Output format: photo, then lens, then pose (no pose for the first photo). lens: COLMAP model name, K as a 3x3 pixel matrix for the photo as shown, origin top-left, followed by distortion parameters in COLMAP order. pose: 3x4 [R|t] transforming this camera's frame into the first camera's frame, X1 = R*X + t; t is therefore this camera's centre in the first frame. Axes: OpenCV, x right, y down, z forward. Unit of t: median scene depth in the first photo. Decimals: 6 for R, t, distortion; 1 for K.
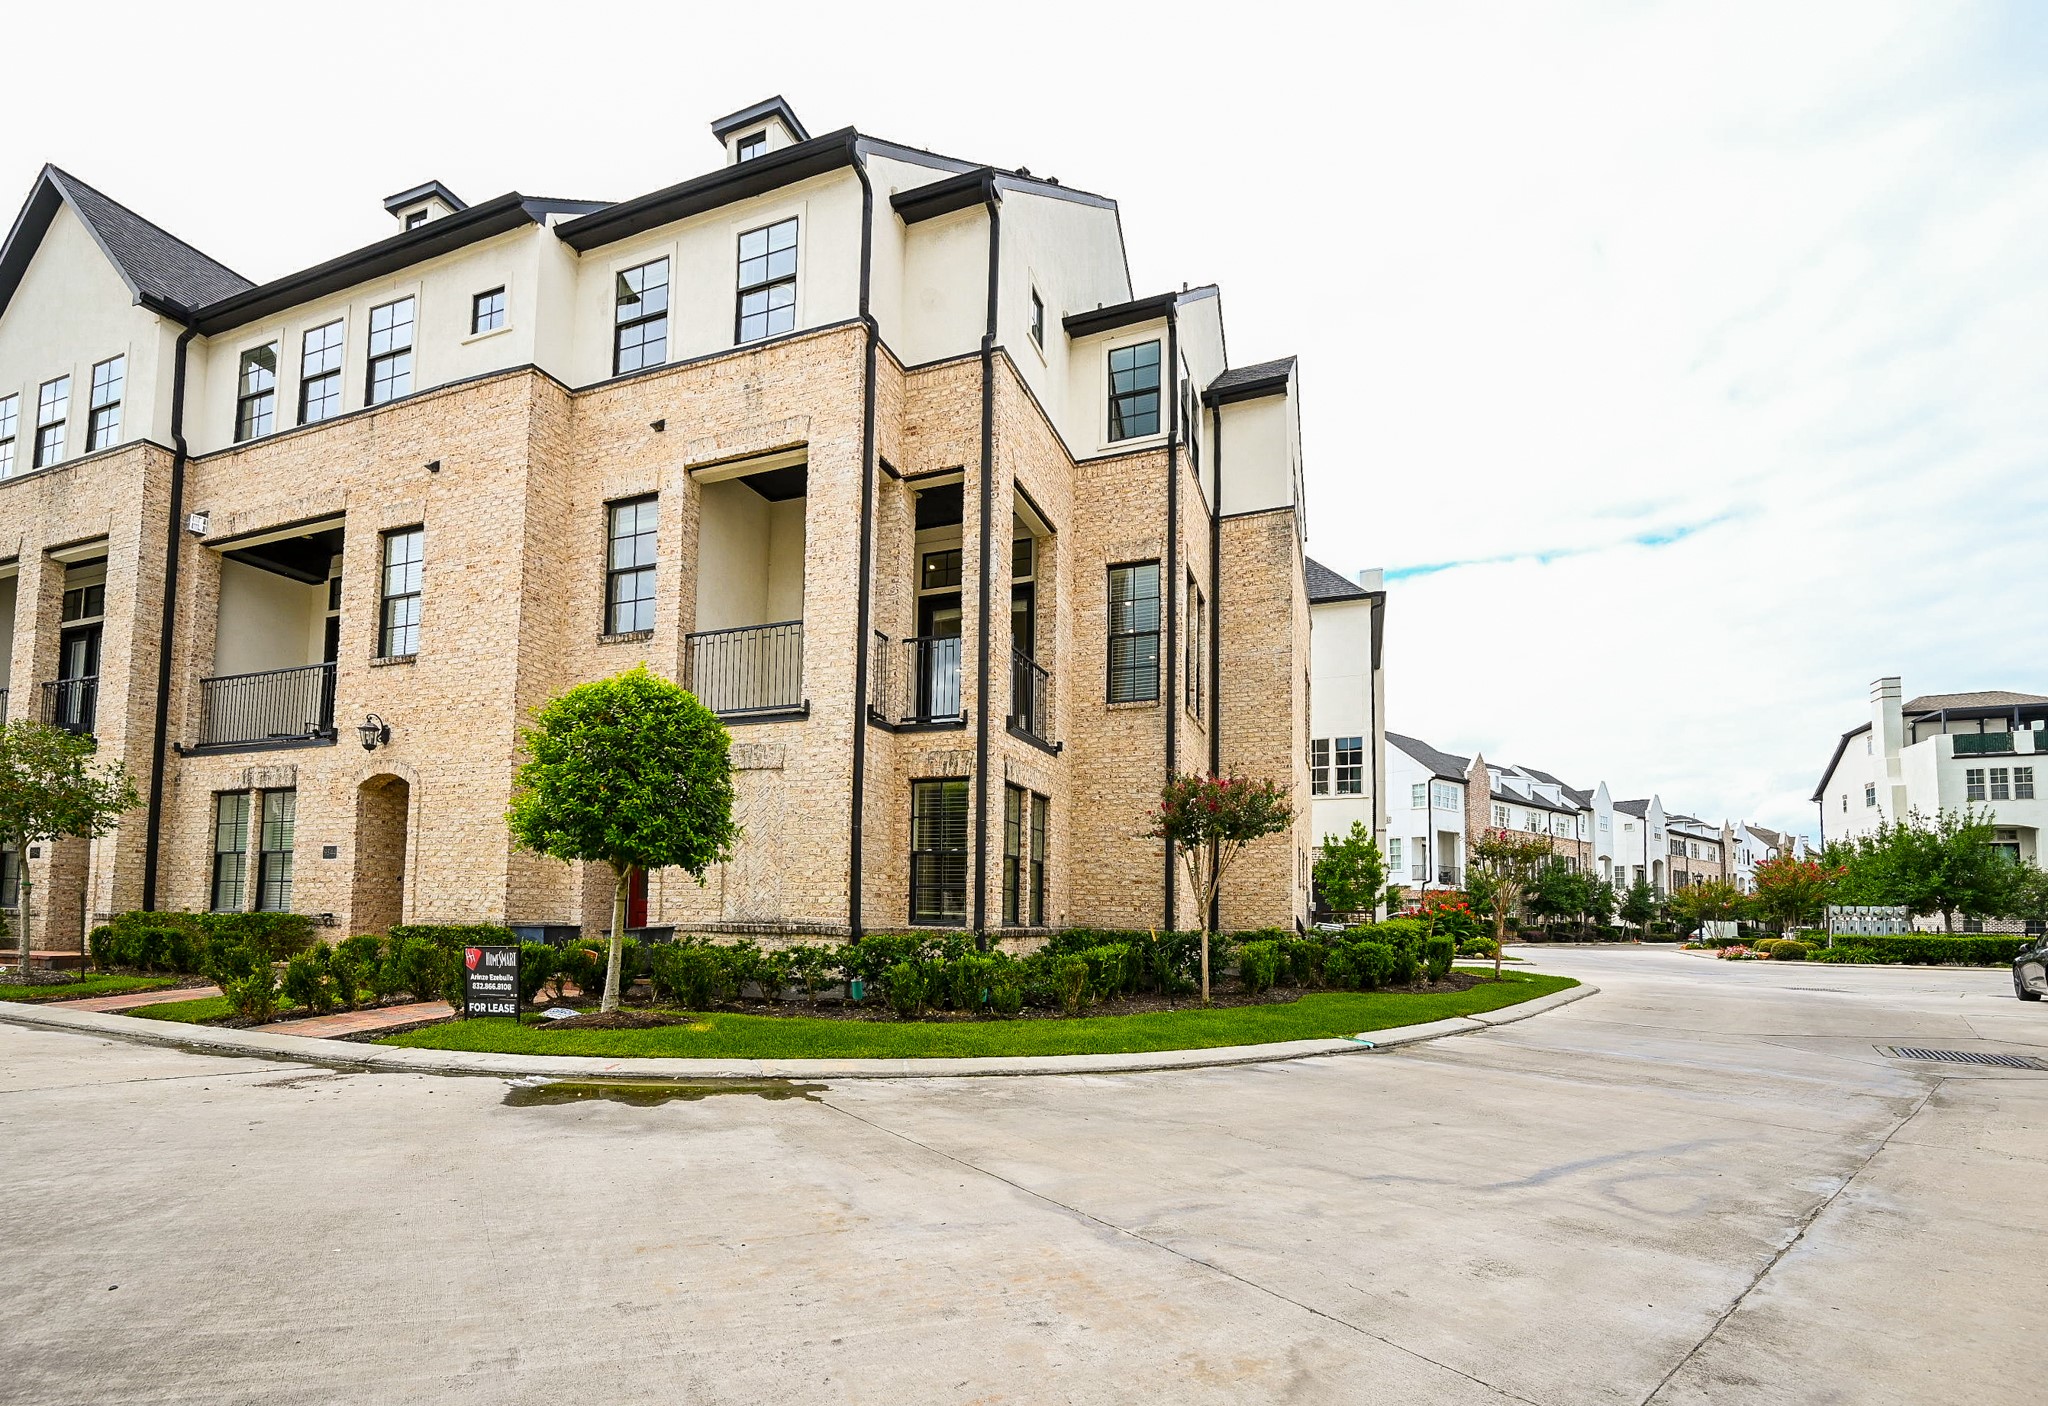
lens RADIAL K [[836.0, 0, 956.9], [0, 836.0, 876.9], [0, 0, 1]] dist [0.001317, 0.000217]
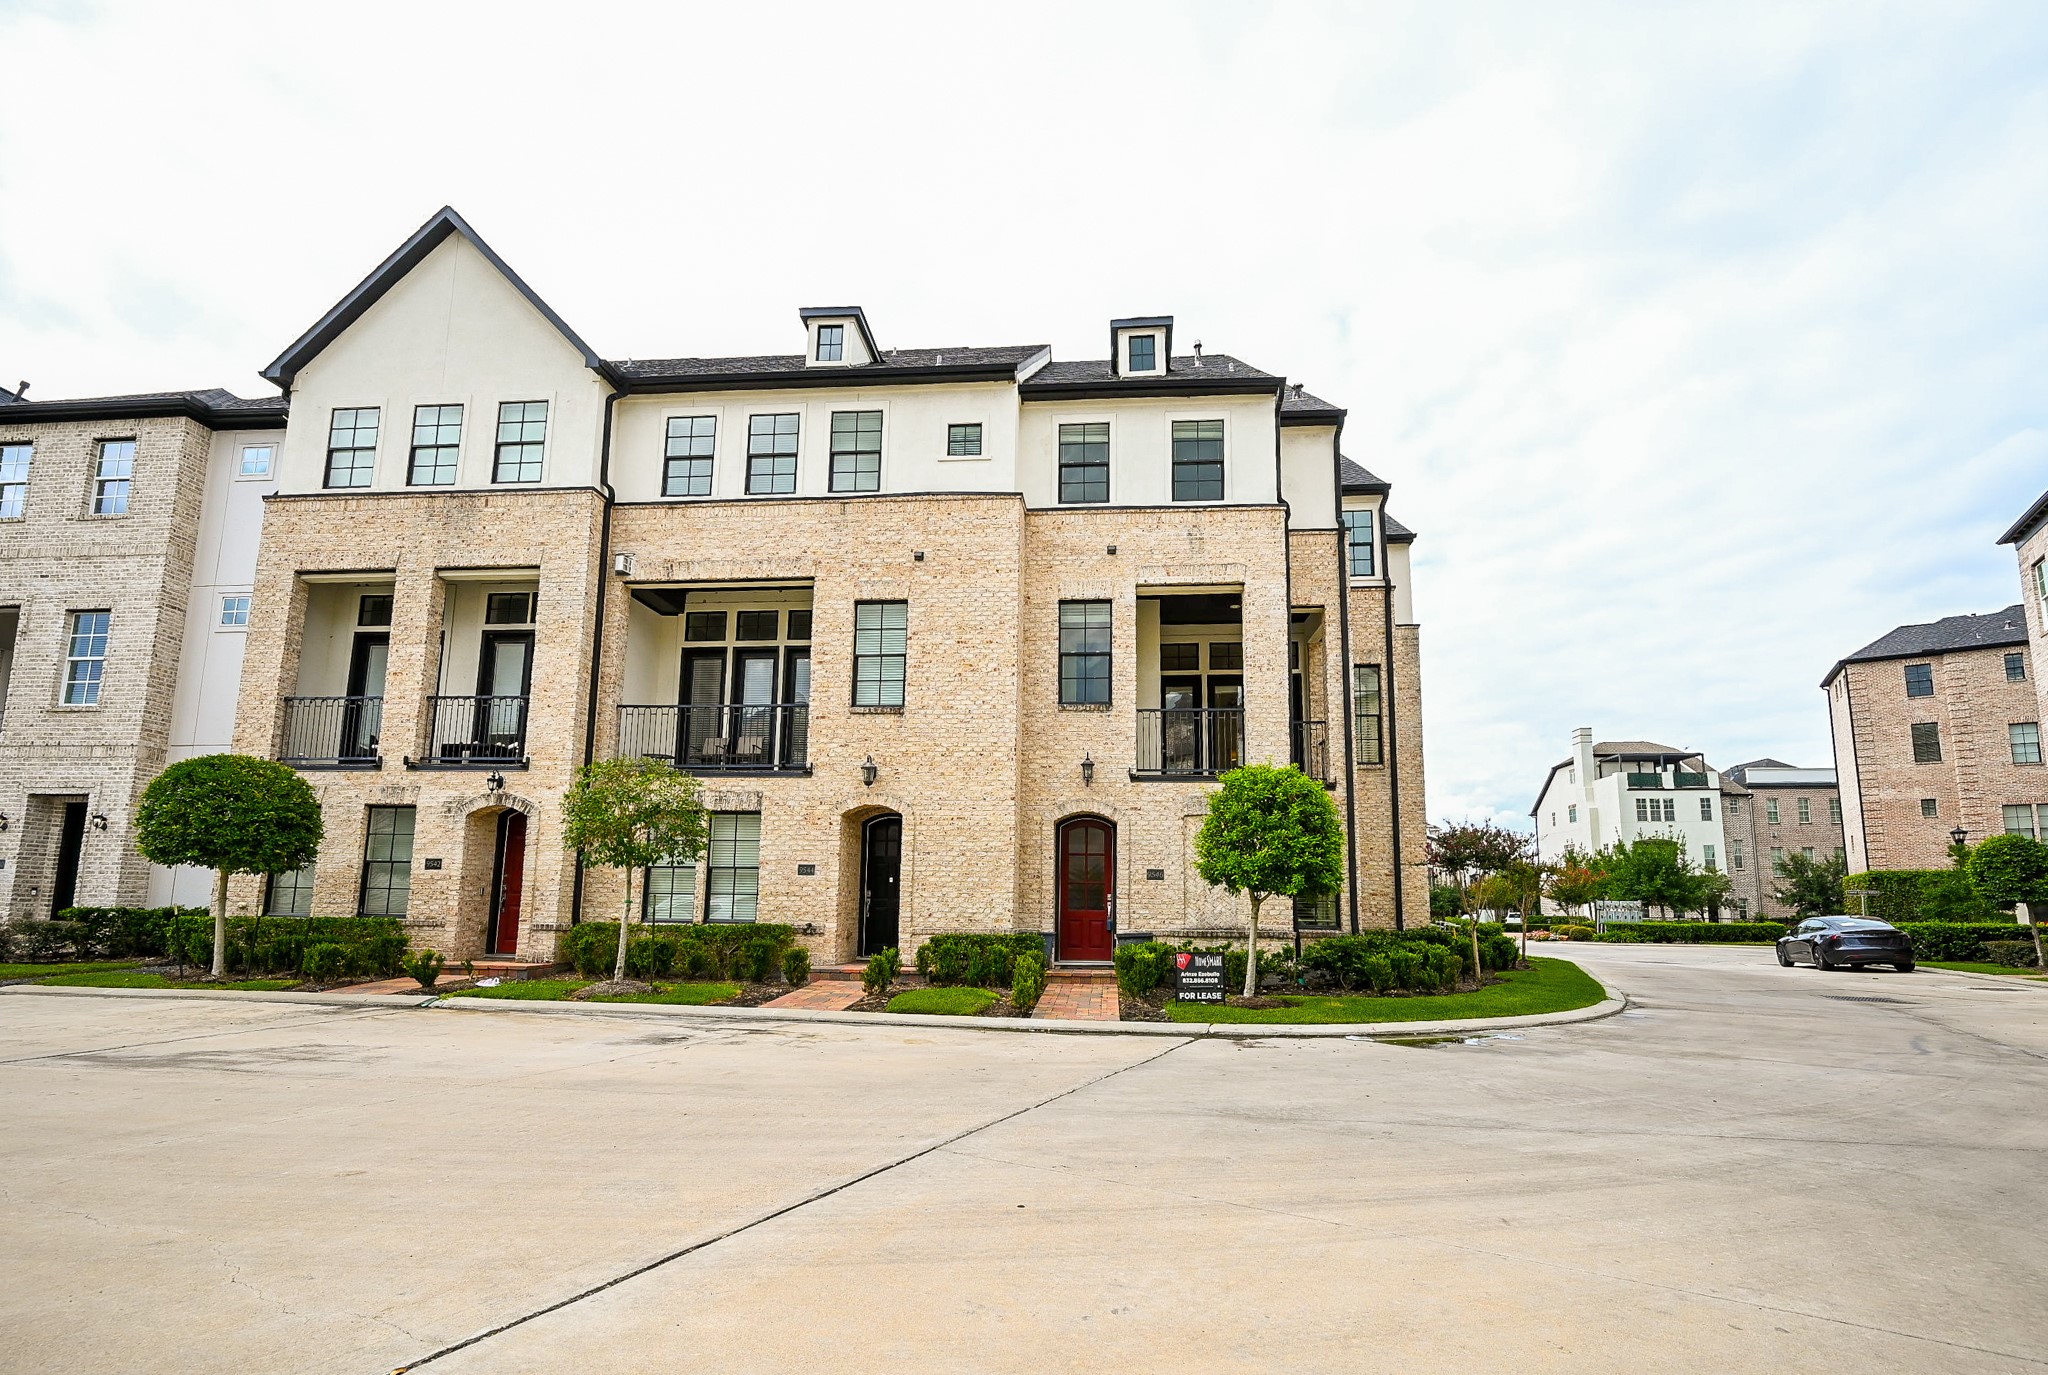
lens RADIAL K [[817.0, 0, 1033.1], [0, 817.0, 820.7], [0, 0, 1]] dist [0.000253, 0.000056]
pose [[0.963549, 0.025285, 0.266333, -0.690011], [-0.010363, 0.998304, -0.057286, -0.033094], [-0.267330, 0.052438, 0.962177, -0.156470]]
